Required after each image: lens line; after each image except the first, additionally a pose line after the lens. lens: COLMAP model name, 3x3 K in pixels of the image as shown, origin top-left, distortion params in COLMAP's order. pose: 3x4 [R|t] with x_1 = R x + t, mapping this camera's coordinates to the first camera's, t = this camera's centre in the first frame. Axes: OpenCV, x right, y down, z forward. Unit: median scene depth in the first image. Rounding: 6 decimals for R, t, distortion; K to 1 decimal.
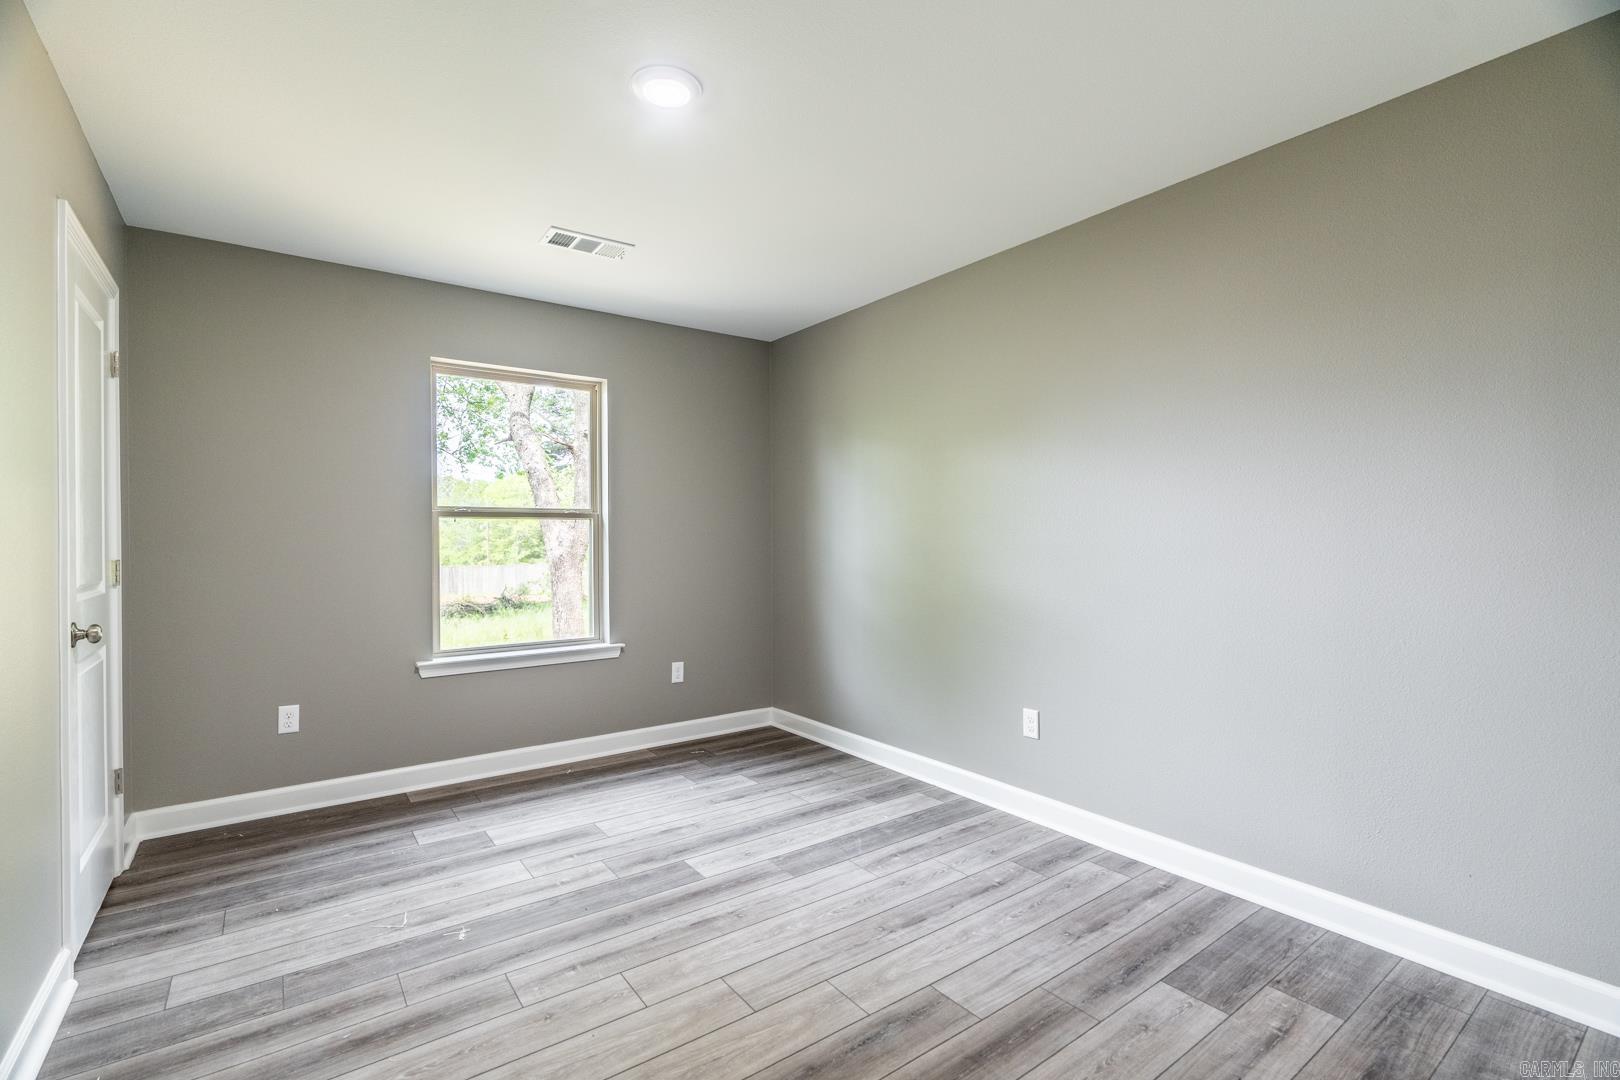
lens RADIAL K [[733.6, 0, 812.4], [0, 733.6, 541.0], [0, 0, 1]] dist [-0.002174, 0.000390]
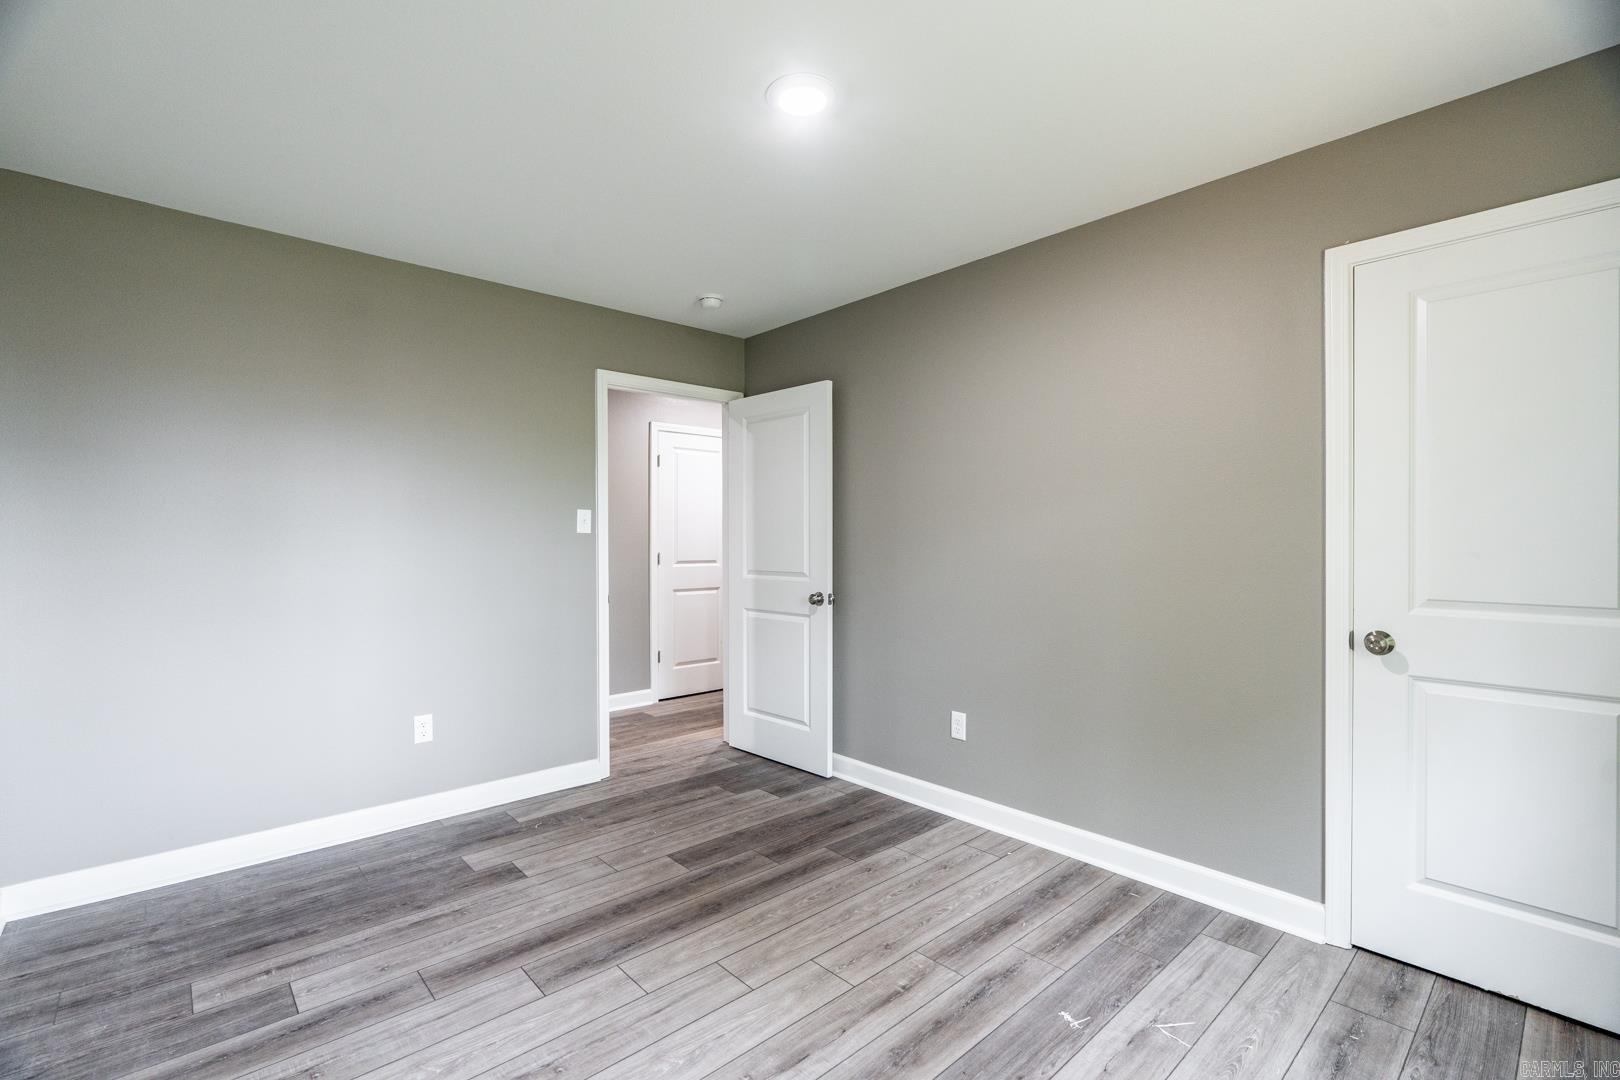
lens RADIAL K [[733.6, 0, 812.4], [0, 733.6, 541.0], [0, 0, 1]] dist [-0.002174, 0.000390]
pose [[-0.994912, 0.006589, -0.100533, -0.110090], [0.005833, 0.999952, 0.007819, -0.031300], [0.100580, 0.007193, -0.994903, 2.038425]]
